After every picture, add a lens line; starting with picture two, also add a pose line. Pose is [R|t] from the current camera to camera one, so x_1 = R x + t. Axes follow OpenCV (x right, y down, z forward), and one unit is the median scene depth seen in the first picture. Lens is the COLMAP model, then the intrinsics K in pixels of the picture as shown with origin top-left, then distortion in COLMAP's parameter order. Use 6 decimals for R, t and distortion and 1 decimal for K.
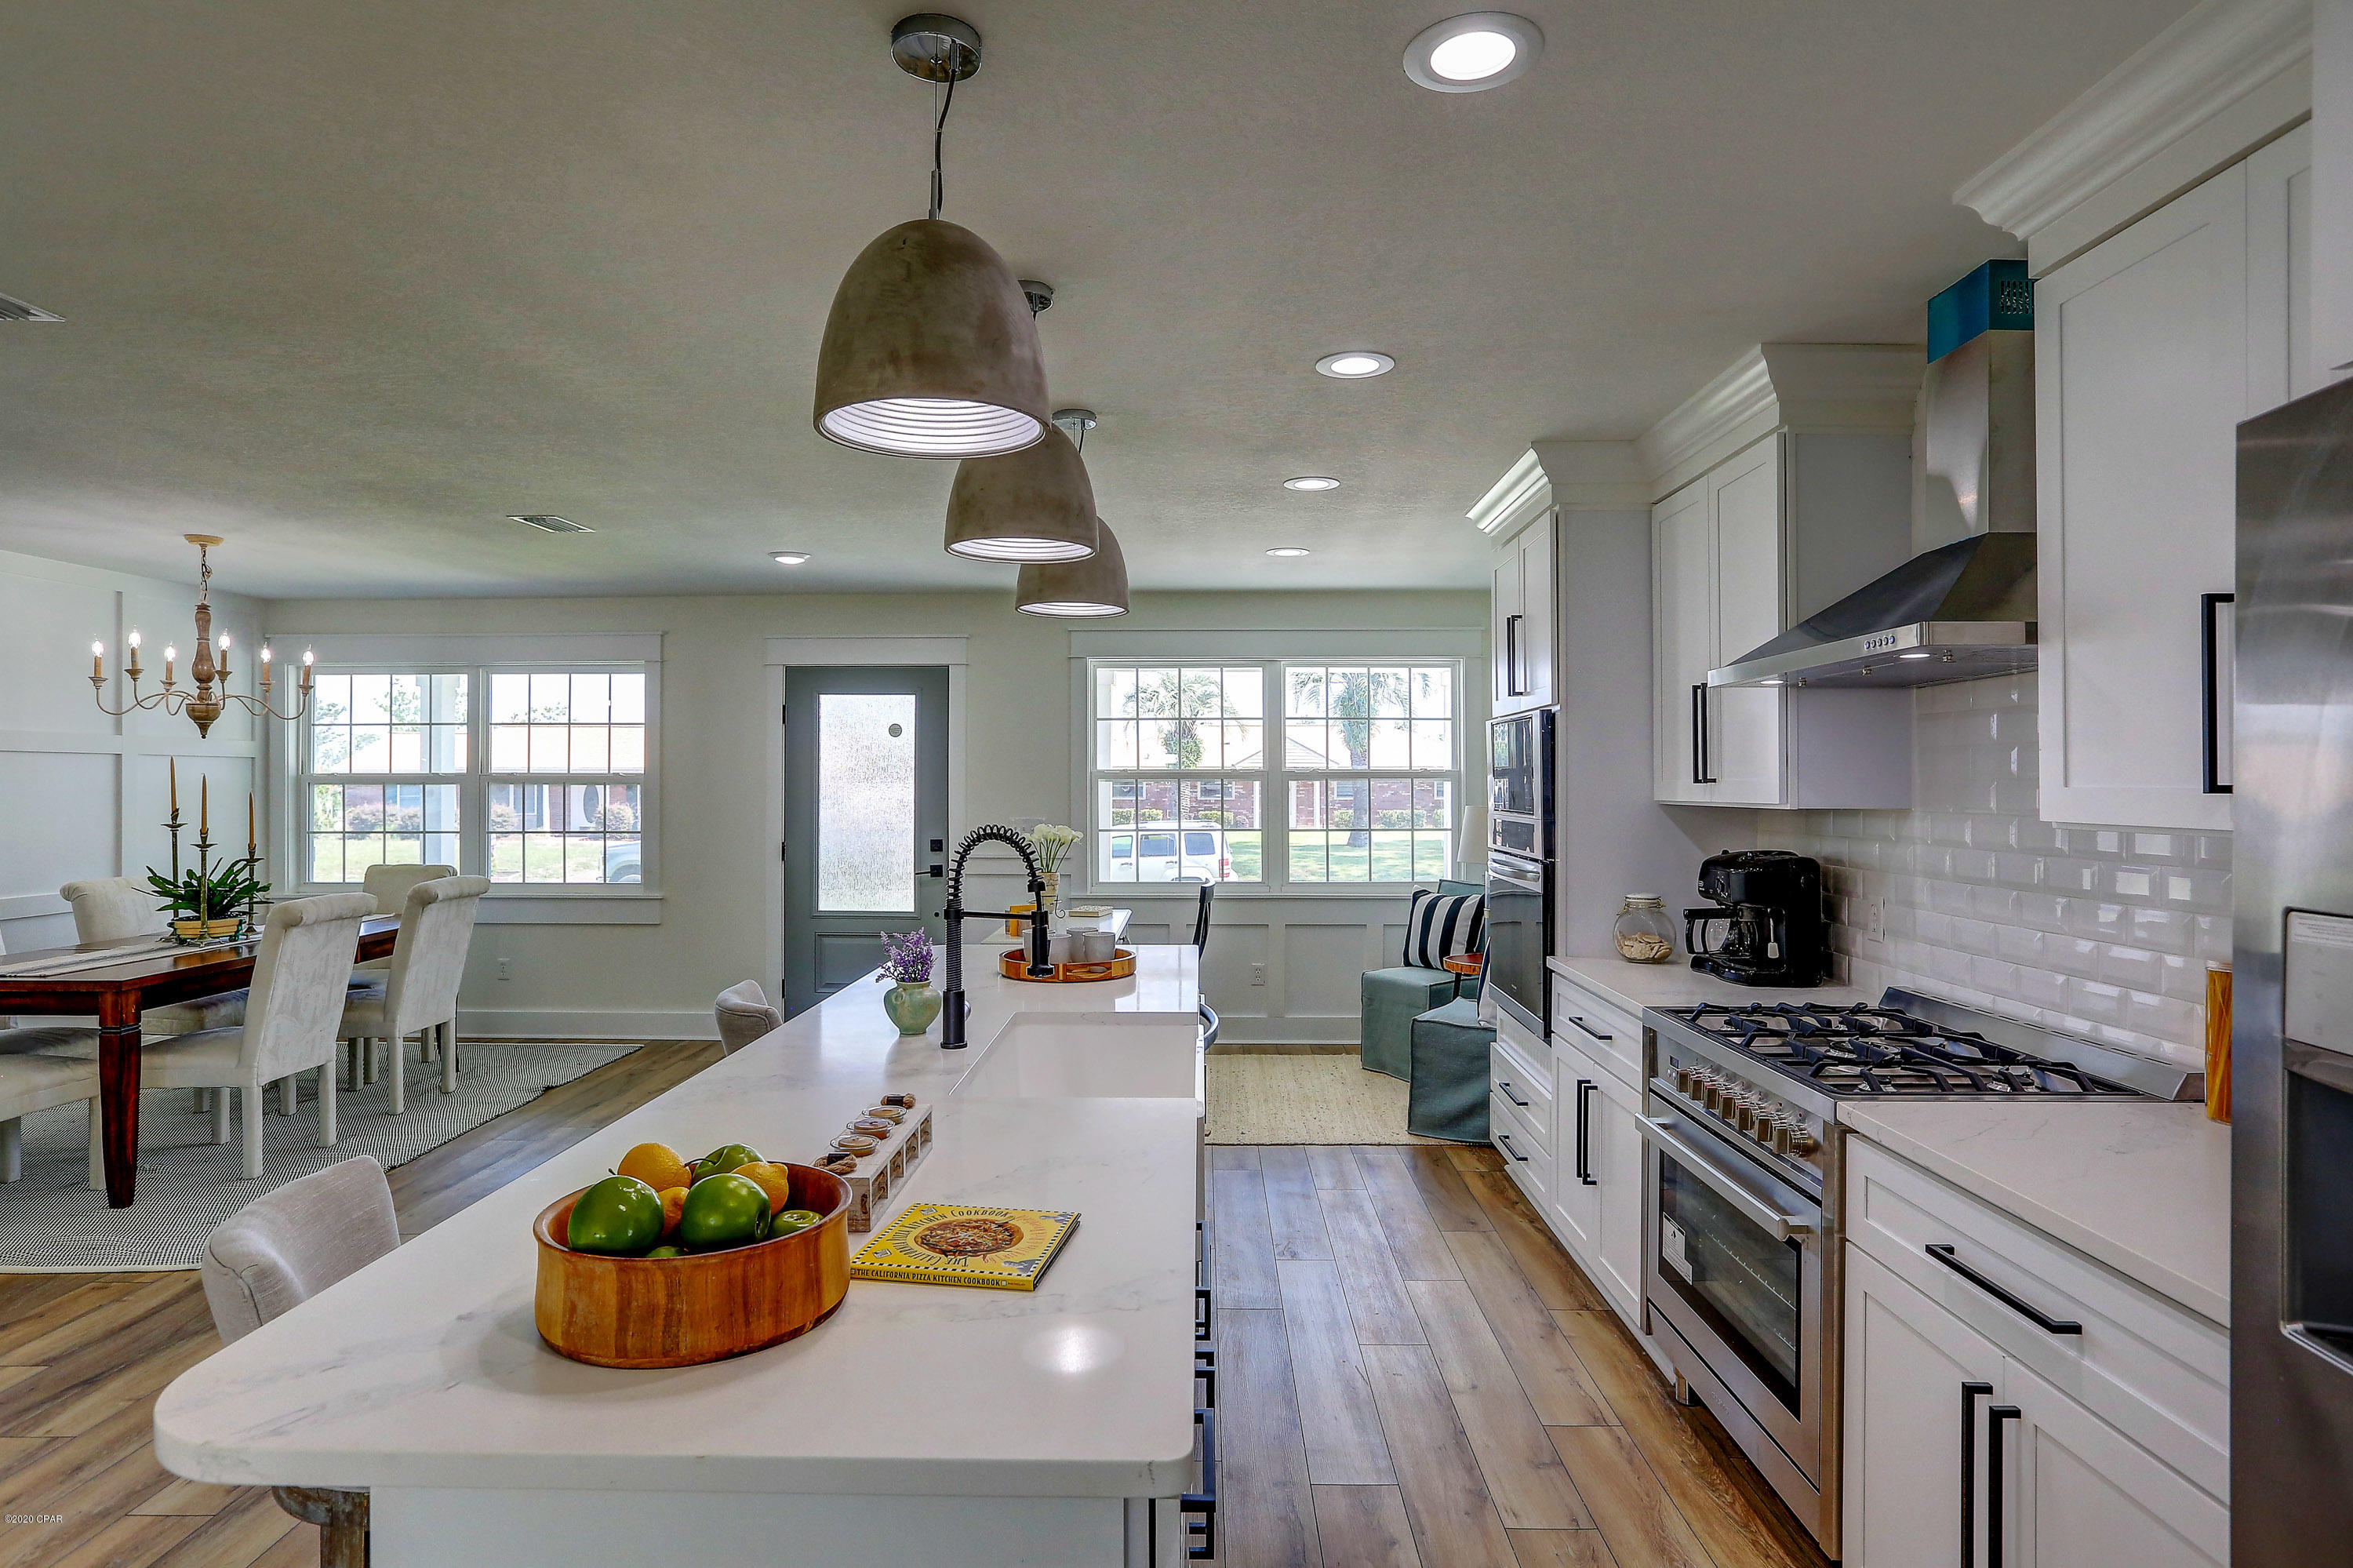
lens RADIAL K [[1255.3, 0, 1181.2], [0, 1255.3, 768.2], [0, 0, 1]] dist [-0.027957, 0.014681]
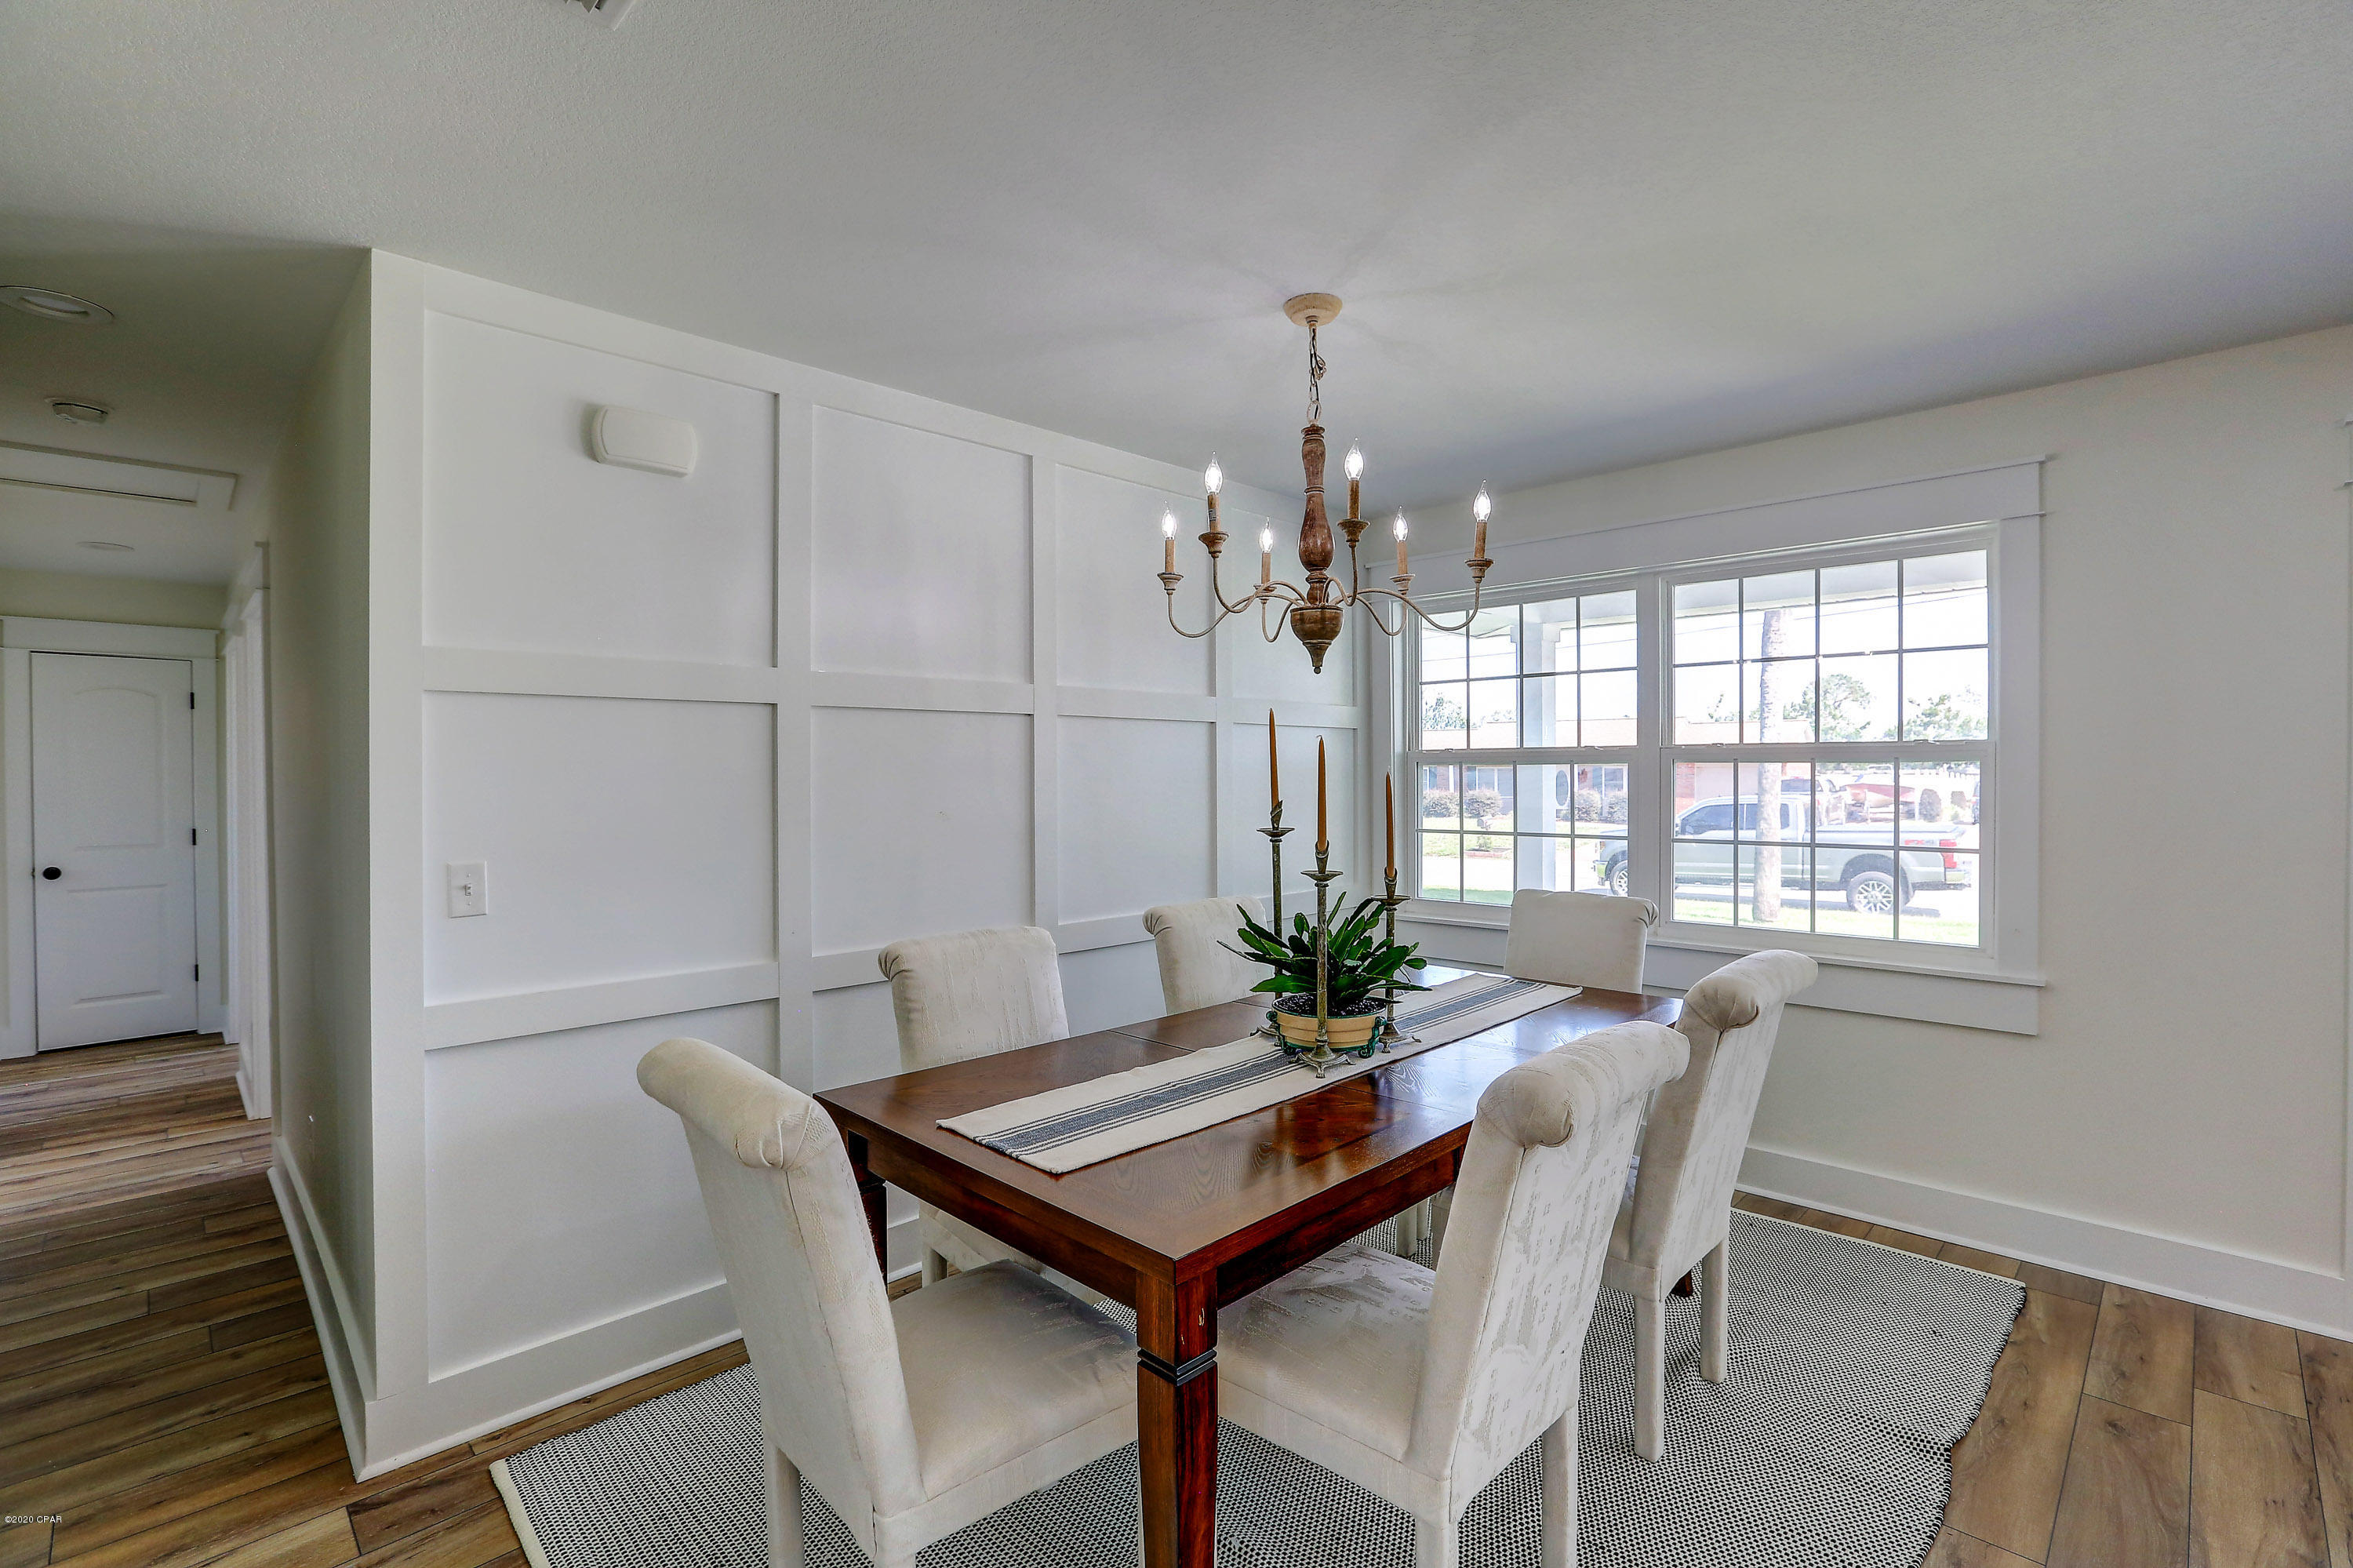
lens RADIAL K [[1069.2, 0, 1176.1], [0, 1069.2, 772.8], [0, 0, 1]] dist [-0.045685, 0.014253]
pose [[0.719965, 0.000952, -0.694010, -0.483501], [0.009111, 0.999900, 0.010824, 0.013249], [0.693951, -0.014116, 0.719884, 0.590153]]
